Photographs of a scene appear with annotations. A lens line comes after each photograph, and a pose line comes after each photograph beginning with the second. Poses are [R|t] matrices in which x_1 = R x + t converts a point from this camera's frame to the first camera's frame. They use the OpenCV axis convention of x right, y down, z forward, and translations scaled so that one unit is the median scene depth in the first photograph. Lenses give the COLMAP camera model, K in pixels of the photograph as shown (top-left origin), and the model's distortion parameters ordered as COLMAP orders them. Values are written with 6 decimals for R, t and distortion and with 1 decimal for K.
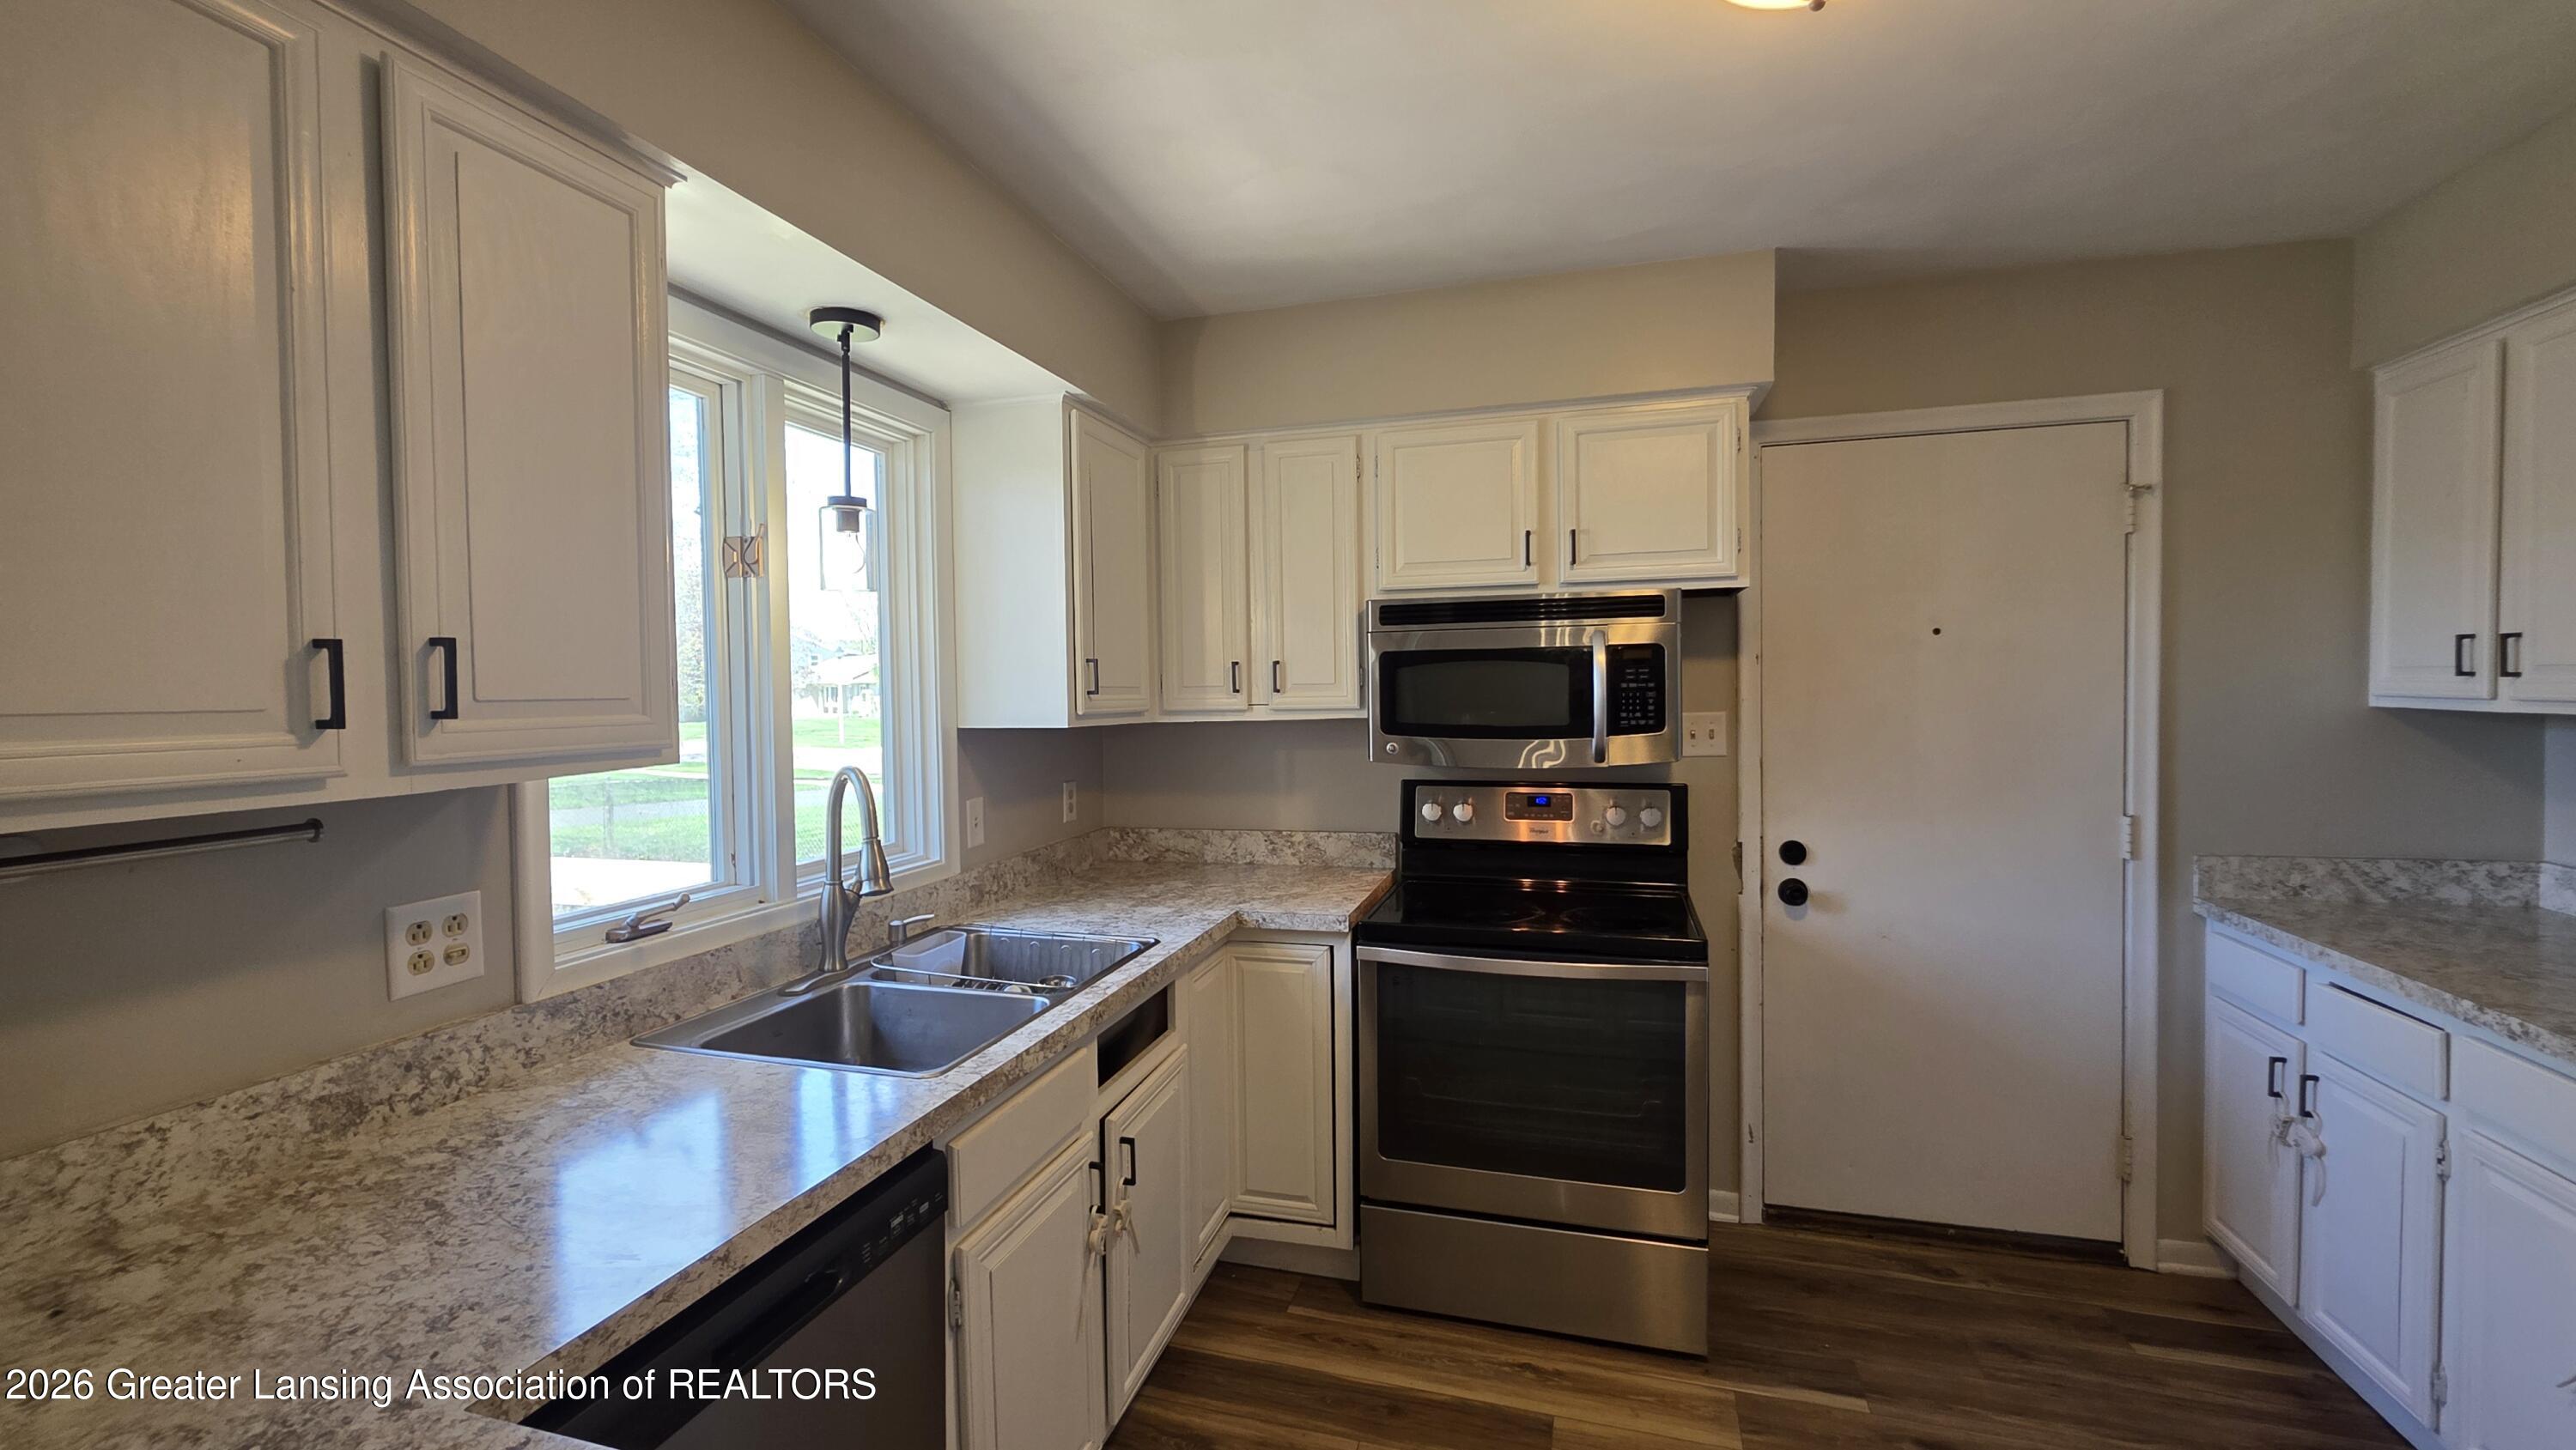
lens RADIAL K [[1062.2, 0, 1288.0], [0, 1062.2, 725.0], [0, 0, 1]] dist [0.001551, 0.000434]
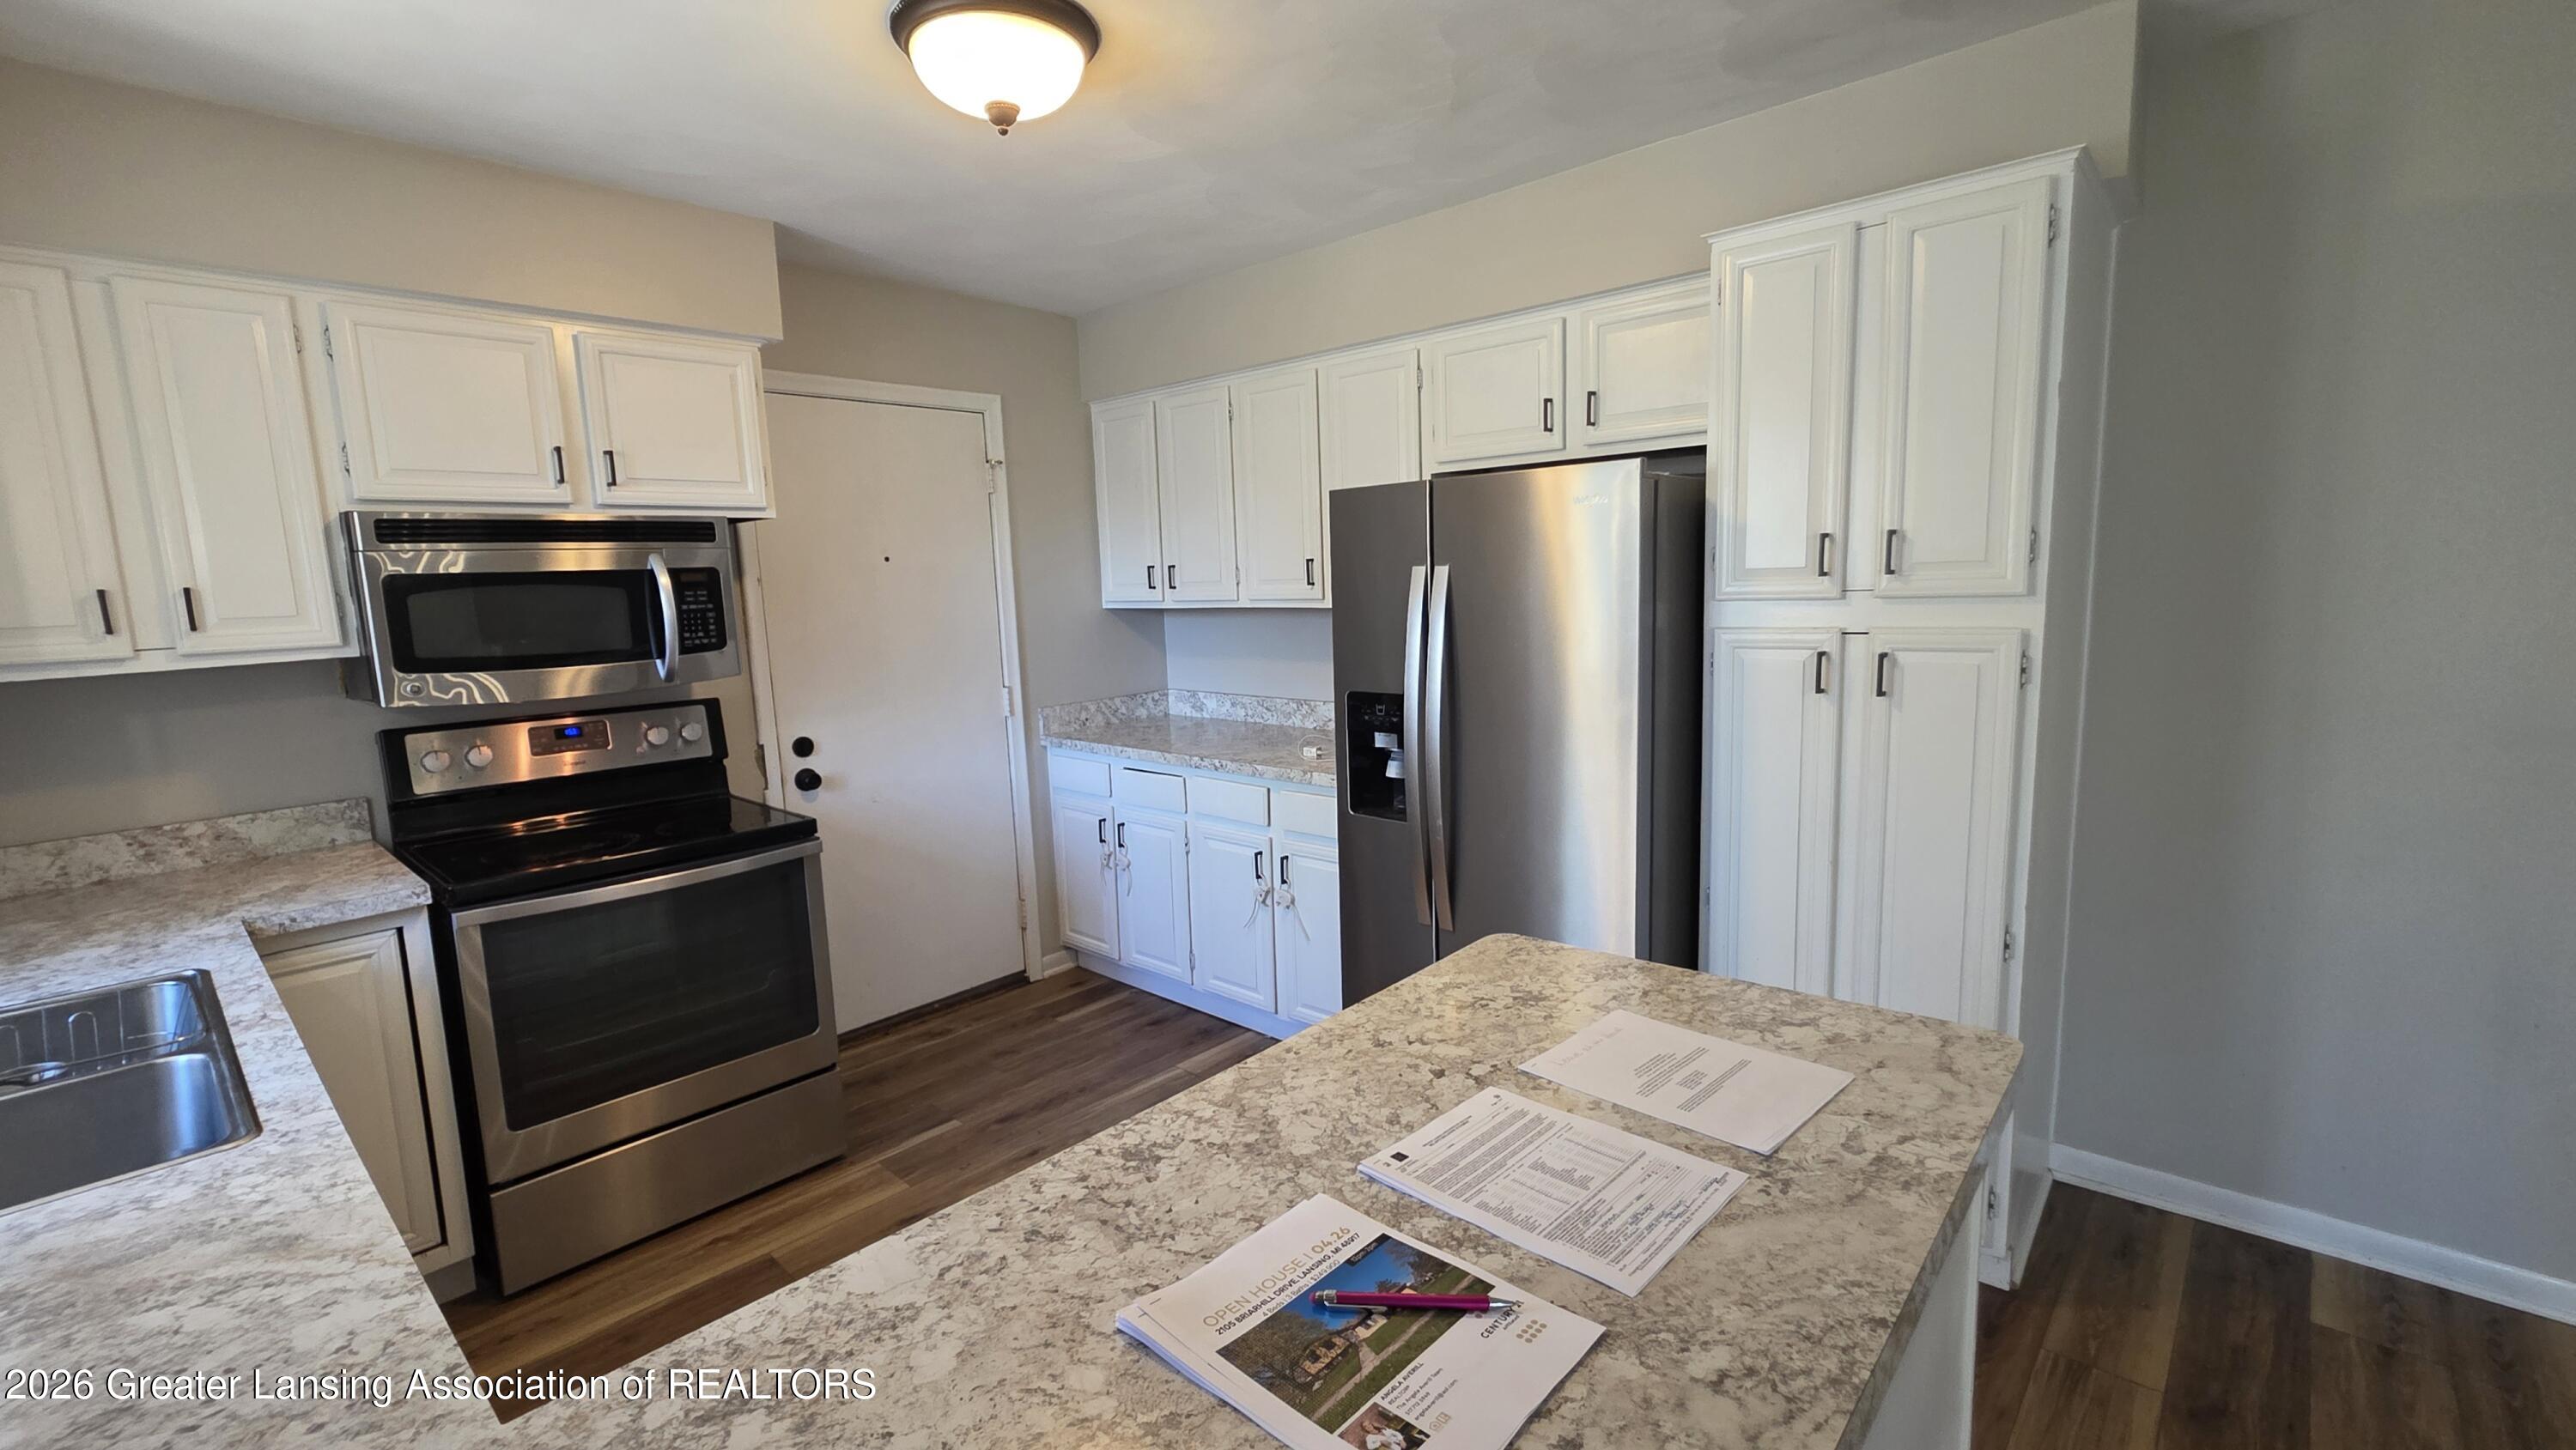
lens RADIAL K [[1077.7, 0, 1253.3], [0, 1077.7, 733.7], [0, 0, 1]] dist [-0.000509, -0.000149]
pose [[0.454601, -0.129086, 0.881291, -0.376026], [0.062124, 0.991628, 0.113201, 0.001300], [-0.888526, 0.003288, 0.458815, 0.008064]]
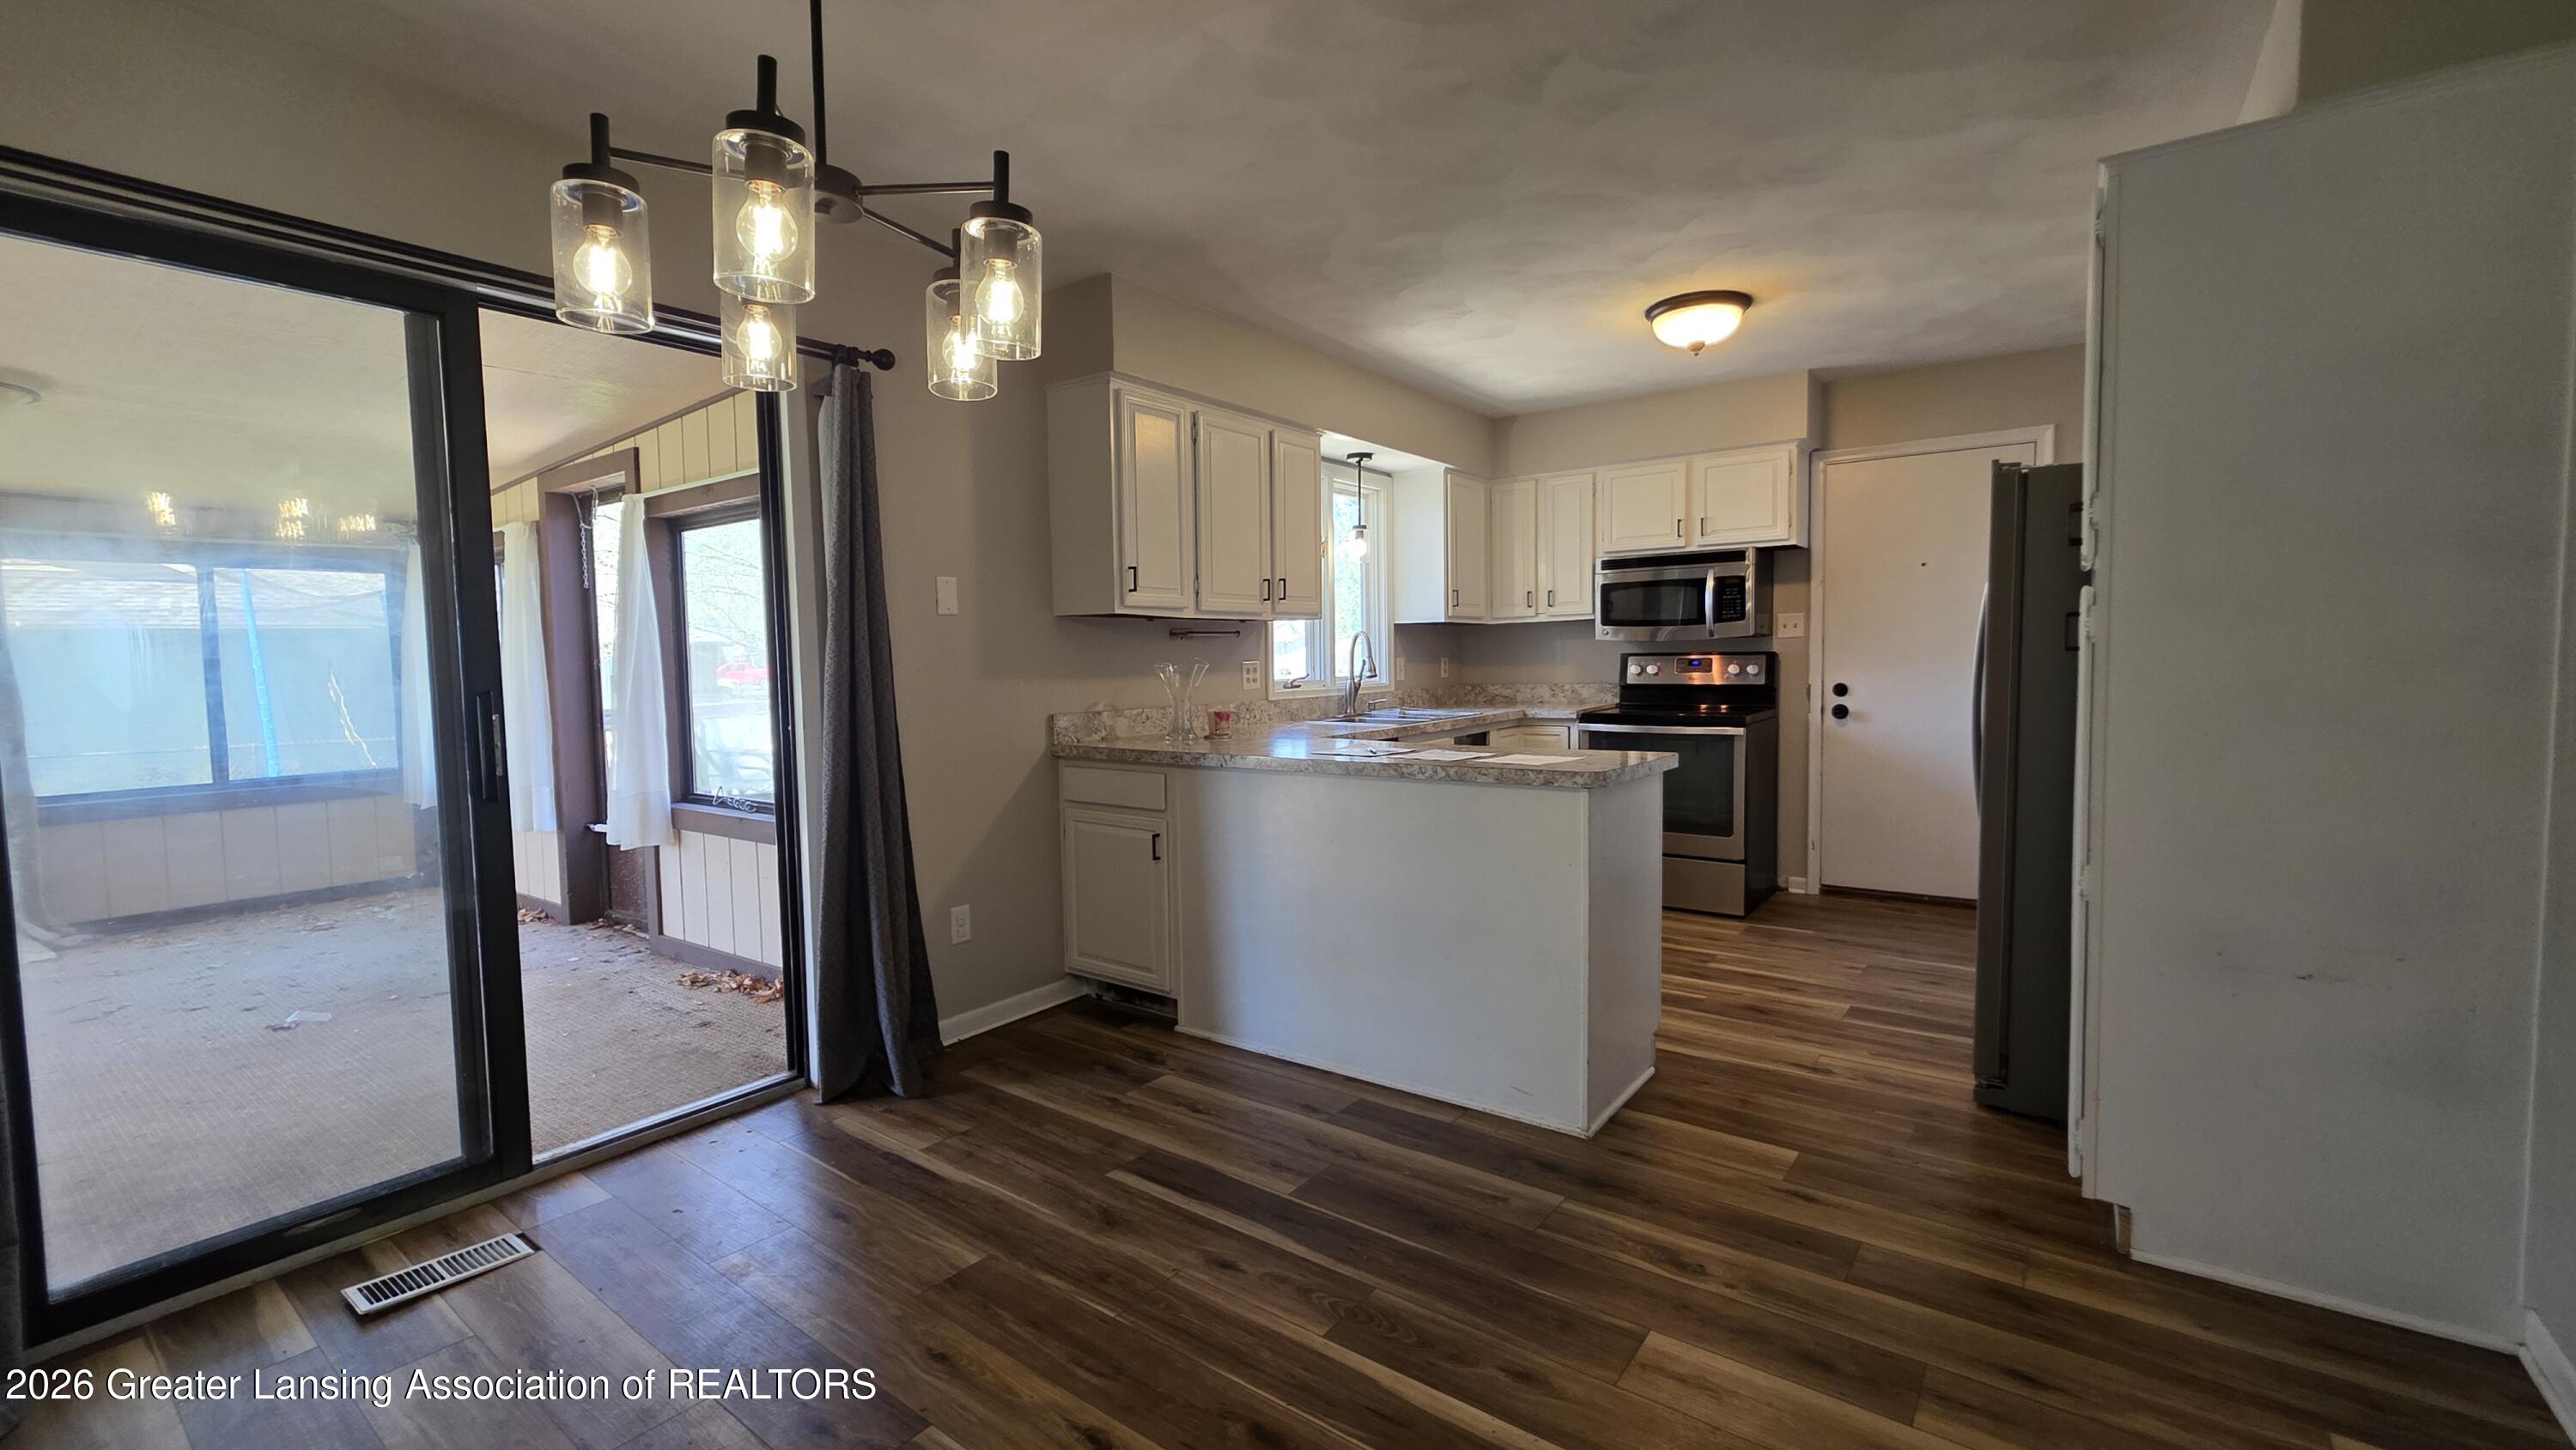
lens RADIAL K [[1037.3, 0, 1279.5], [0, 1037.3, 725.0], [0, 0, 1]] dist [0.002195, -0.000273]
pose [[0.934992, 0.022635, -0.353945, 0.224253], [-0.008746, 0.999129, 0.040792, 0.125099], [0.354560, -0.035044, 0.934376, -1.068011]]
